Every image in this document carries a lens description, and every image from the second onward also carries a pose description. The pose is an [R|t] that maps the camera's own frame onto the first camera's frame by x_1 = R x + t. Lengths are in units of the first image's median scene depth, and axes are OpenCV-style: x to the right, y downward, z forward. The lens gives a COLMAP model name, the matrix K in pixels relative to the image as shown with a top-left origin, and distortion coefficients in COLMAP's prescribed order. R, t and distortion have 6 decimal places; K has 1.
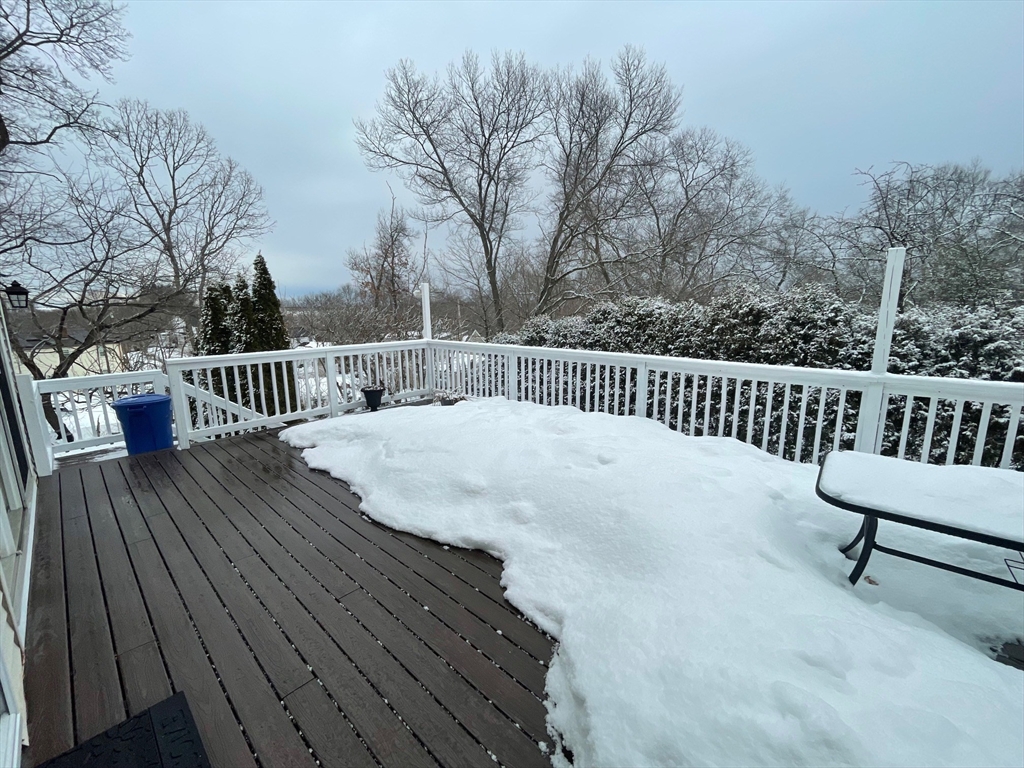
lens RADIAL K [[417.7, 0, 514.0], [0, 417.7, 384.4], [0, 0, 1]] dist [-0.001603, -0.000066]
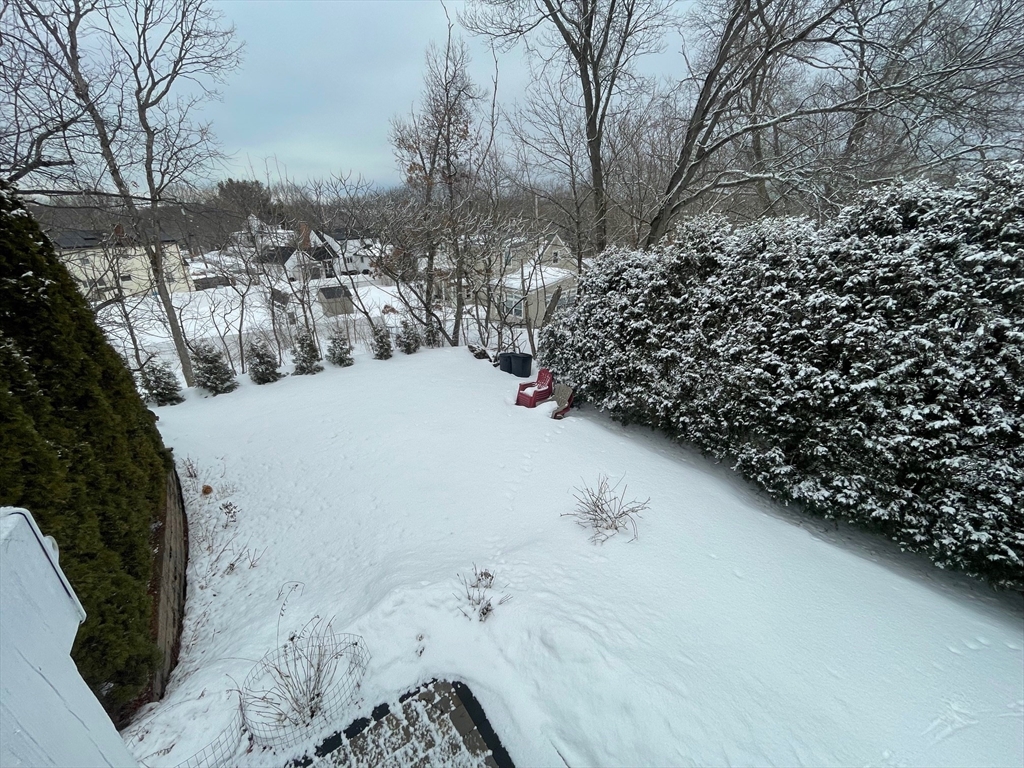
lens RADIAL K [[417.7, 0, 514.0], [0, 417.7, 384.4], [0, 0, 1]] dist [-0.001603, -0.000066]
pose [[0.985384, 0.072127, -0.154323, -0.049440], [-0.036680, 0.974525, 0.221261, -0.045510], [0.166350, -0.212366, 0.962927, 0.292758]]
